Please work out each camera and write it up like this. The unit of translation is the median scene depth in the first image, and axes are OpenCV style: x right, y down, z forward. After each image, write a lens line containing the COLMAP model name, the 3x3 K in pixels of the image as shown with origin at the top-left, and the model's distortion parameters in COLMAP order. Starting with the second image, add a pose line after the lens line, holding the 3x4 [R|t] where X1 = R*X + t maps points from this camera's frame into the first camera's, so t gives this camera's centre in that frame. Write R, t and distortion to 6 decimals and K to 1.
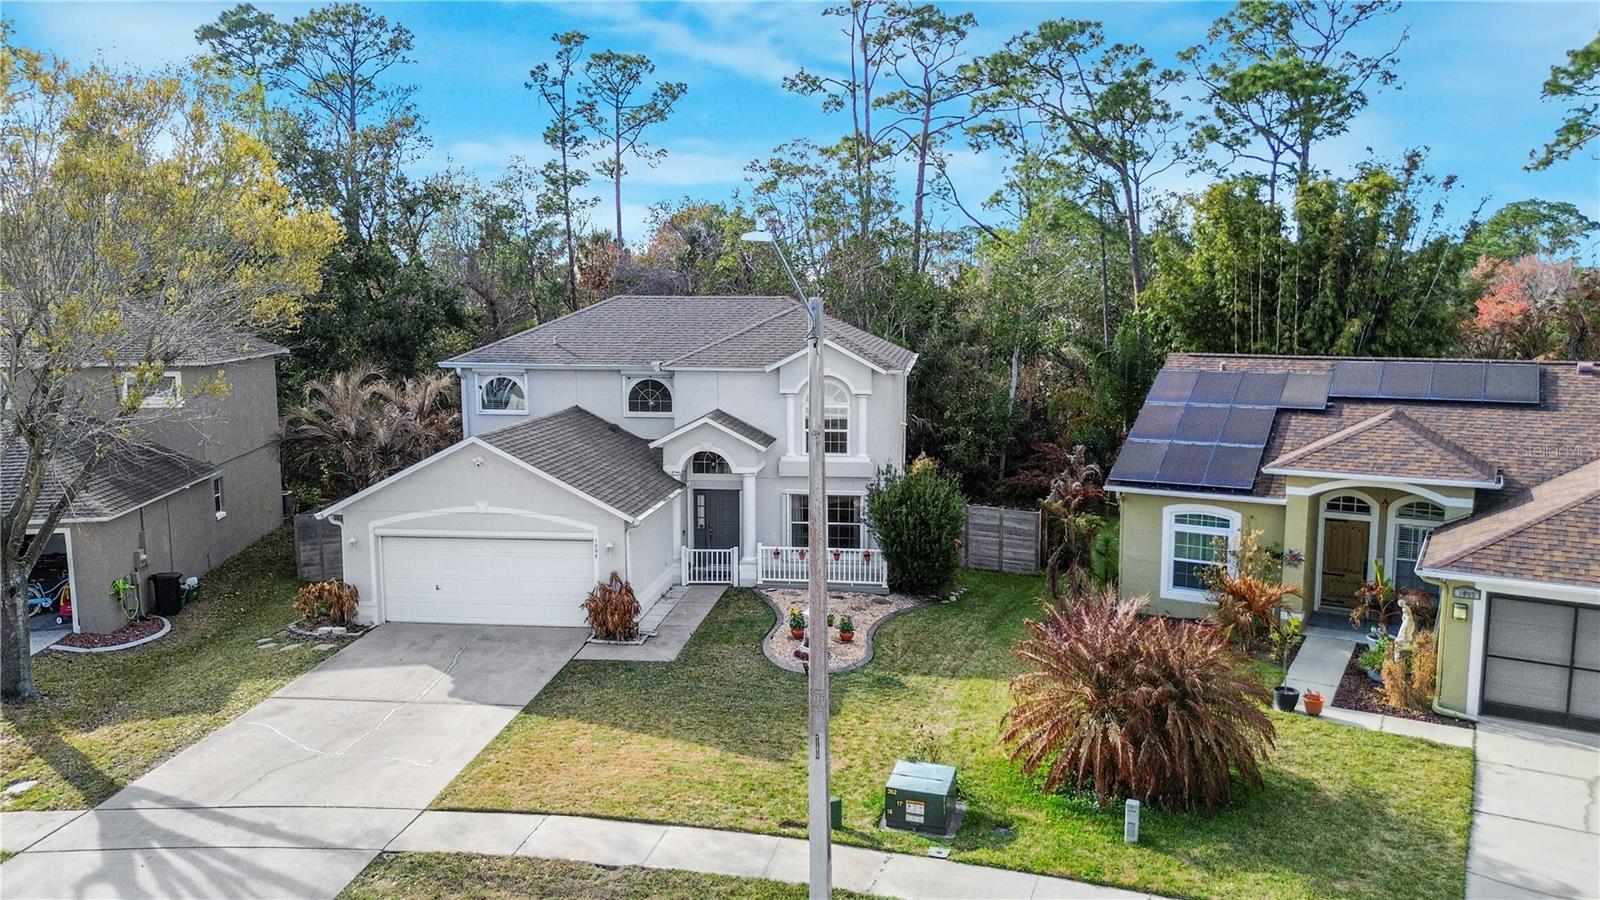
lens RADIAL K [[1126.0, 0, 800.0], [0, 1126.0, 450.0], [0, 0, 1]] dist [0.100321, -0.083230]
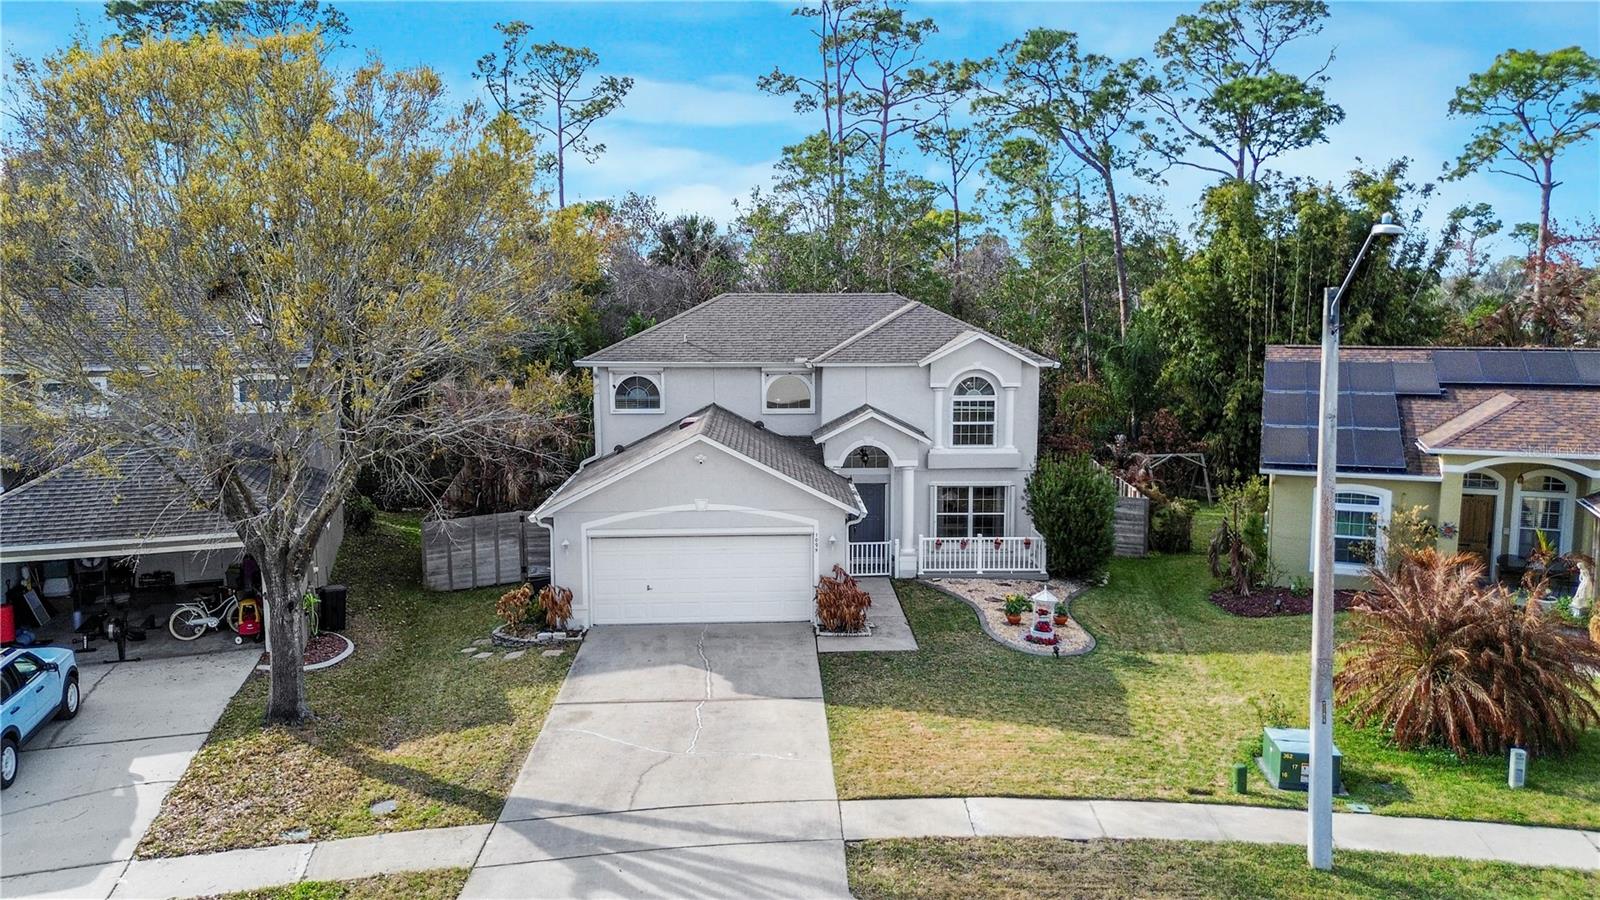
lens RADIAL K [[1126.0, 0, 800.0], [0, 1126.0, 450.0], [0, 0, 1]] dist [0.100321, -0.083230]
pose [[0.986987, -0.022371, 0.159234, -0.327723], [0.022289, 0.999749, 0.002300, 0.001420], [-0.159245, 0.001279, 0.987238, 0.009259]]
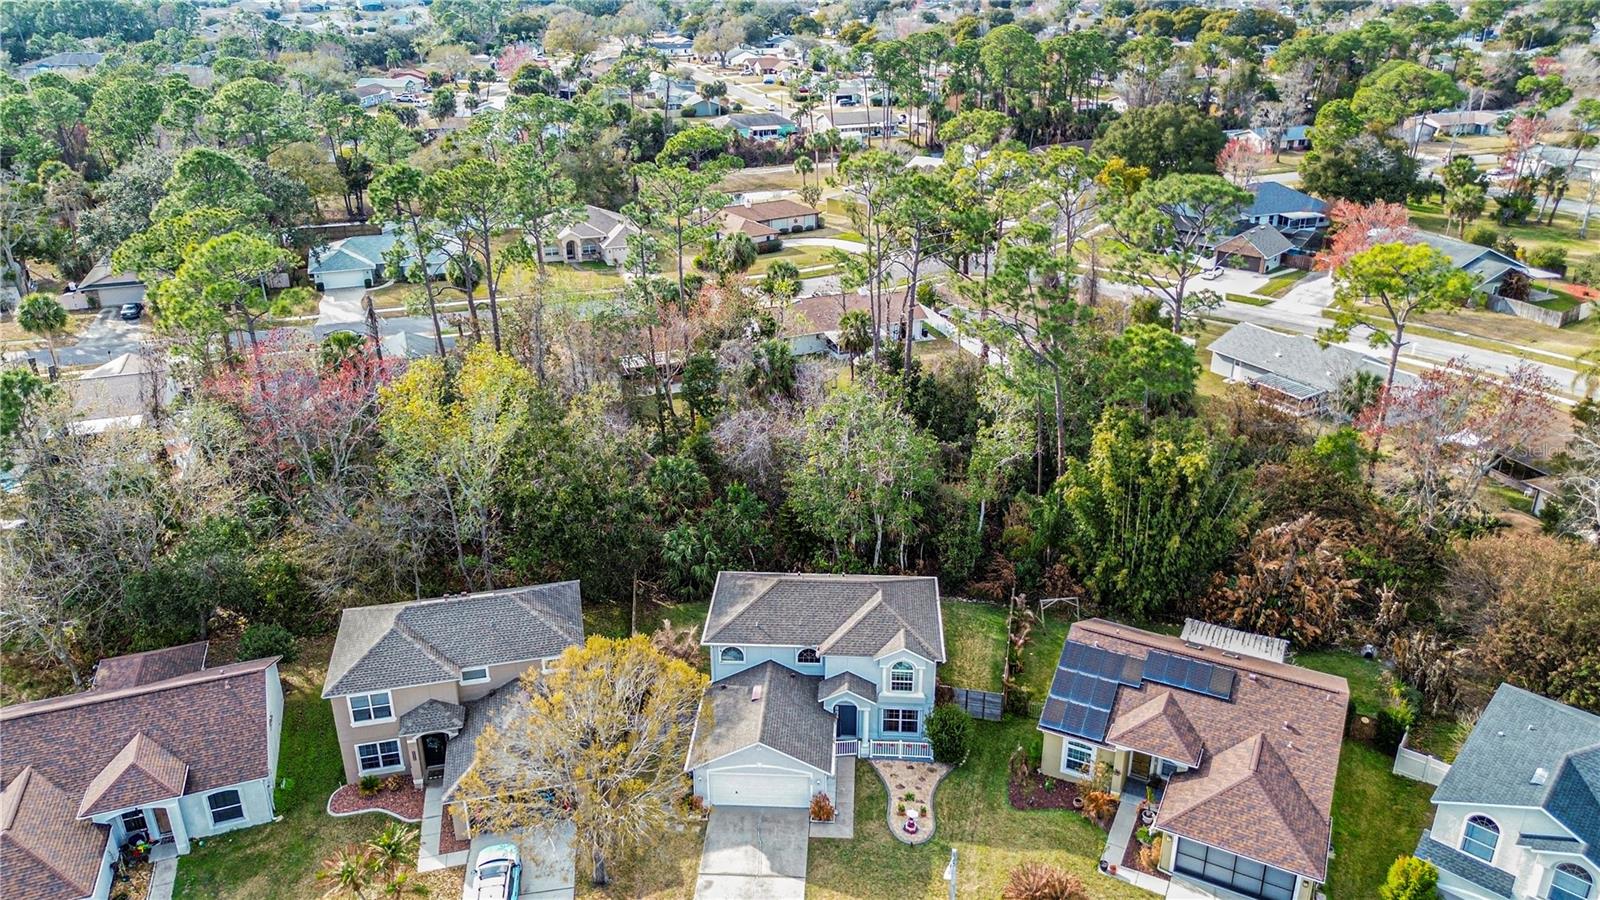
lens RADIAL K [[1126.0, 0, 800.0], [0, 1126.0, 450.0], [0, 0, 1]] dist [0.100321, -0.083230]
pose [[0.997807, -0.033909, 0.056848, -0.286299], [0.017200, 0.962142, 0.272006, -1.069489], [-0.063919, -0.270432, 0.960615, -0.904456]]
